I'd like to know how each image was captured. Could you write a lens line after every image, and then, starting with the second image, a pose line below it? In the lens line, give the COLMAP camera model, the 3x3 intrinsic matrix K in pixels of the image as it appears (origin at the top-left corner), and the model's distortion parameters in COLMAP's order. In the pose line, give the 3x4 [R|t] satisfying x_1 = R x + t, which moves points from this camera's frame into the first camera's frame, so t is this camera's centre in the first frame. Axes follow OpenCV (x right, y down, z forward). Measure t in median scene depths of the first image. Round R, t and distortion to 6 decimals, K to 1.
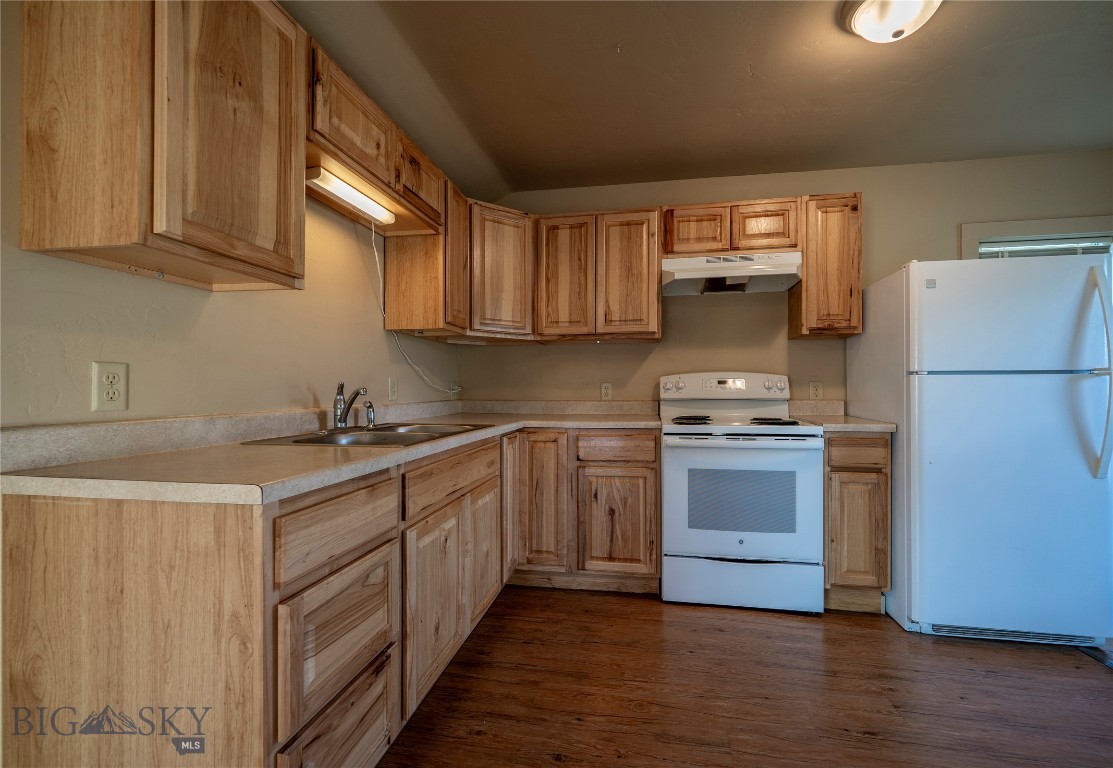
lens RADIAL K [[465.9, 0, 582.1], [0, 465.9, 388.5], [0, 0, 1]] dist [0.000341, -0.000052]
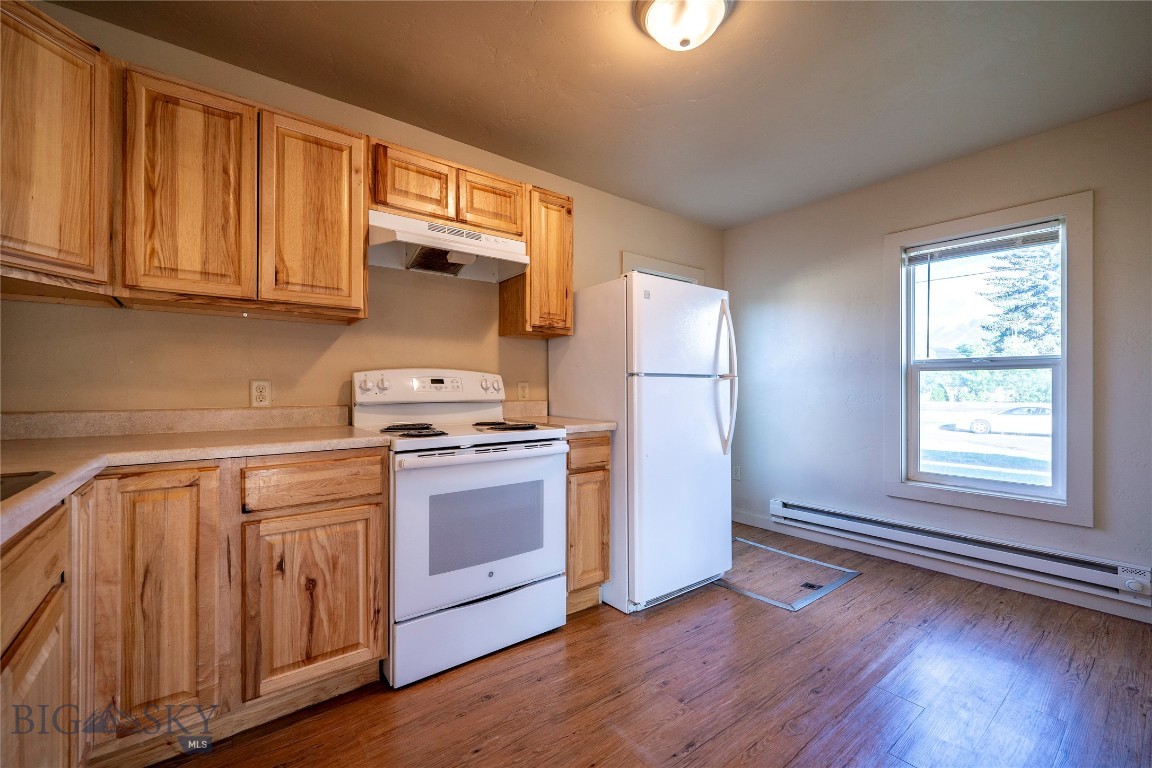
lens RADIAL K [[465.4, 0, 574.7], [0, 465.4, 387.3], [0, 0, 1]] dist [-0.001486, -0.000129]
pose [[0.683864, 0.003245, 0.729602, -0.149123], [-0.000615, 0.999992, -0.003871, 0.000534], [-0.729609, 0.002199, 0.683861, 0.303875]]
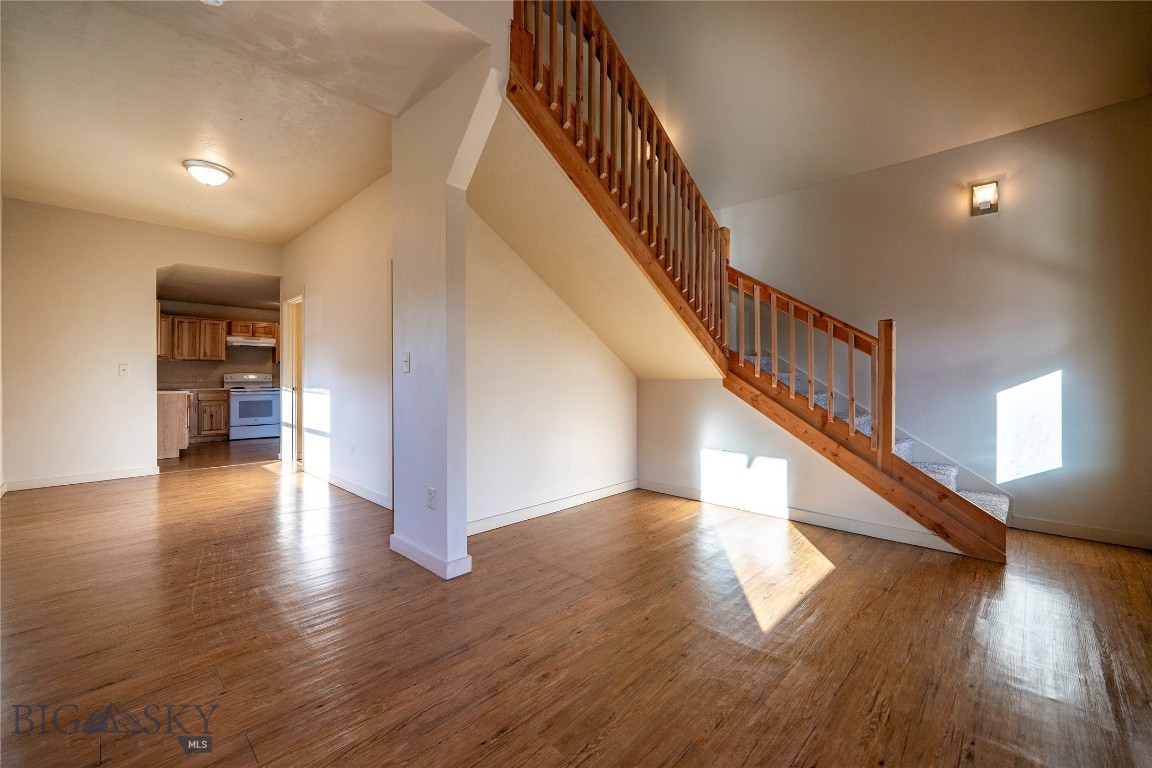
lens RADIAL K [[468.5, 0, 576.4], [0, 468.5, 375.5], [0, 0, 1]] dist [-0.000258, 0.000029]
pose [[0.581265, 0.006742, 0.813687, -1.116361], [-0.004504, 0.999977, -0.005068, -0.015023], [-0.813702, -0.000718, 0.581282, -2.985316]]
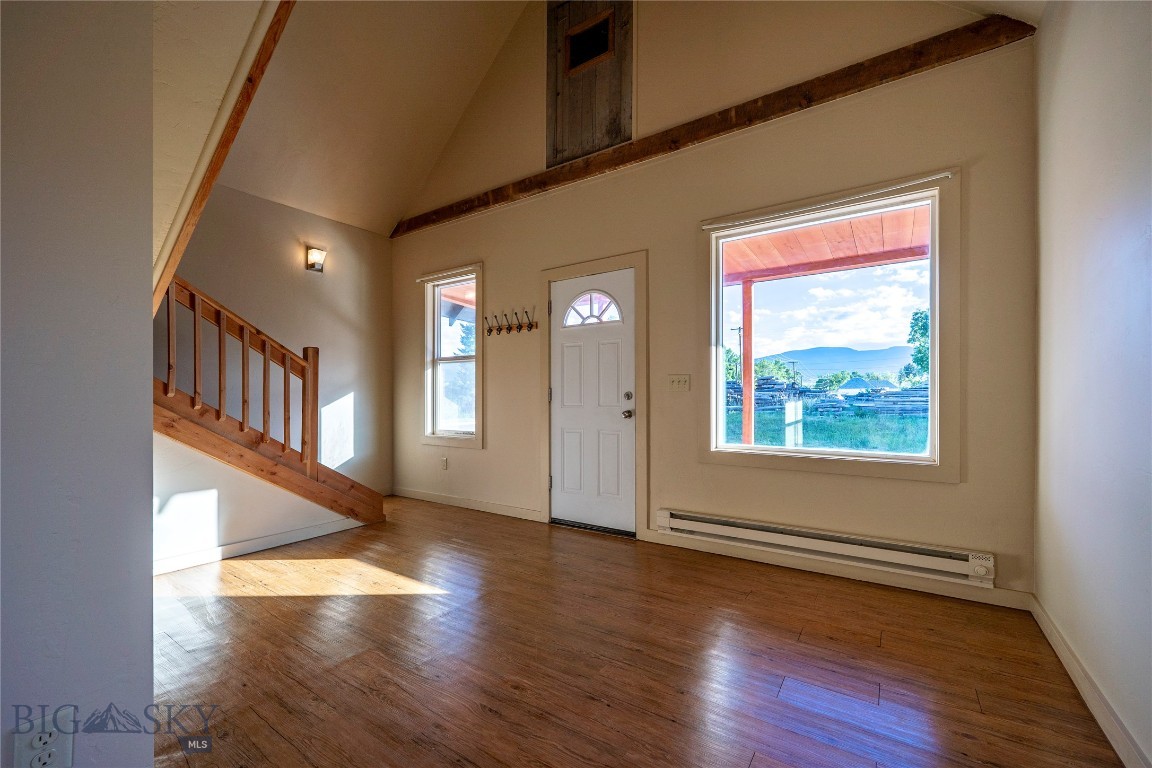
lens RADIAL K [[476.6, 0, 573.7], [0, 476.6, 396.4], [0, 0, 1]] dist [-0.001600, -0.000168]
pose [[-0.905372, 0.006972, 0.424562, -0.953395], [0.004150, 0.999963, -0.007570, -0.006544], [-0.424599, -0.005091, -0.905367, -1.858323]]
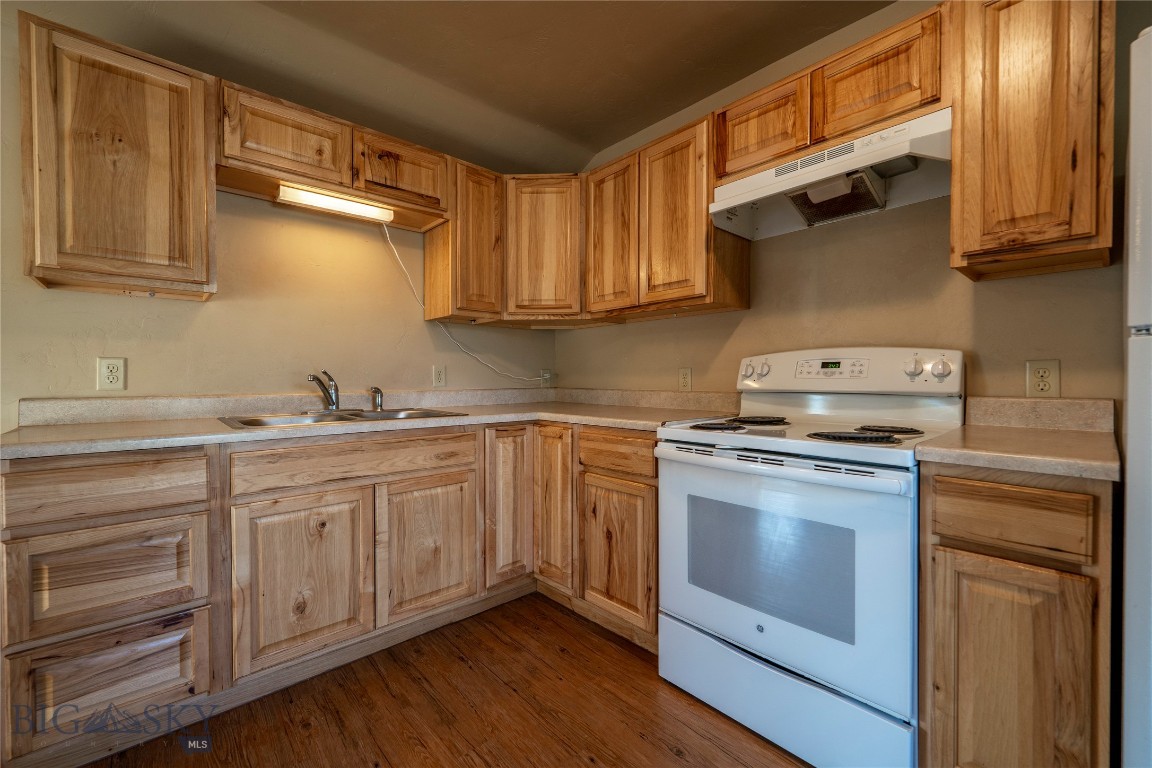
lens RADIAL K [[476.6, 0, 576.0], [0, 476.6, 384.0], [0, 0, 1]] dist [-0.000603, -0.000139]
pose [[0.778796, 0.008615, -0.627218, 0.503689], [0.000550, 0.999896, 0.014417, 0.003102], [0.627277, -0.011573, 0.778710, 0.347559]]
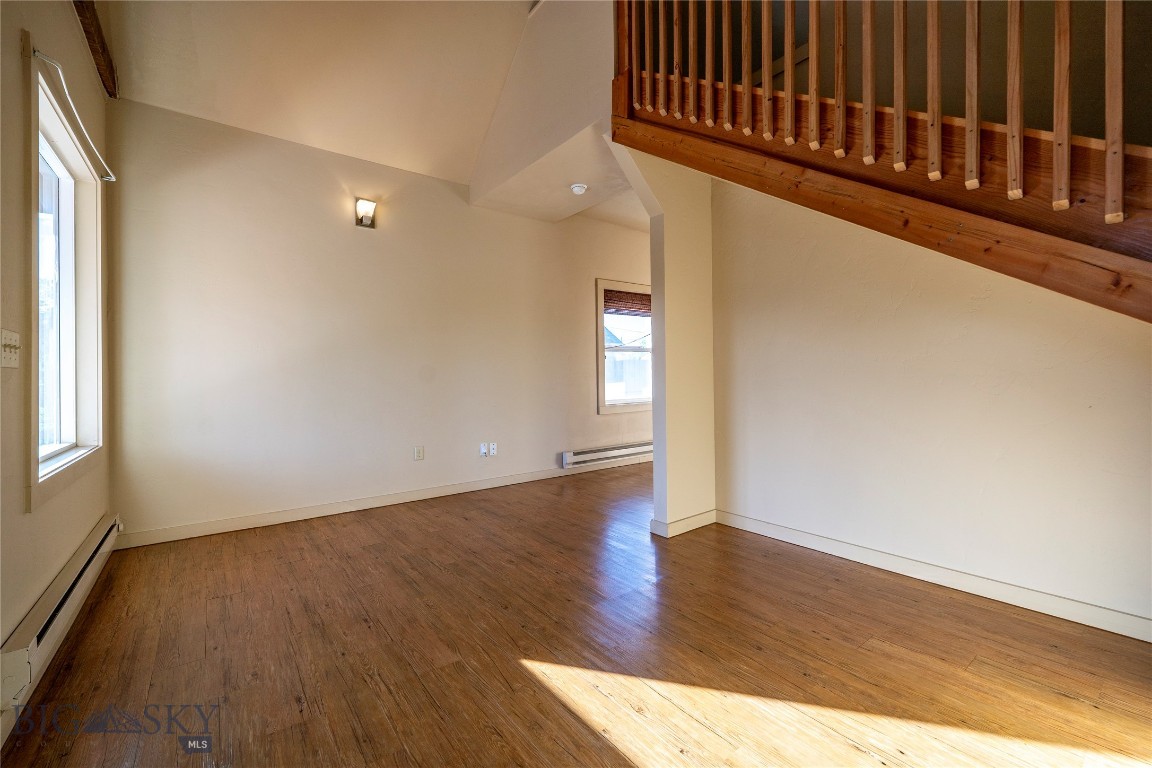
lens RADIAL K [[468.5, 0, 576.4], [0, 468.5, 375.5], [0, 0, 1]] dist [-0.000258, 0.000029]
pose [[0.728318, -0.005134, -0.685221, 0.386687], [0.013659, 0.999882, 0.007026, -0.017181], [0.685104, -0.014476, 0.728302, -3.253684]]
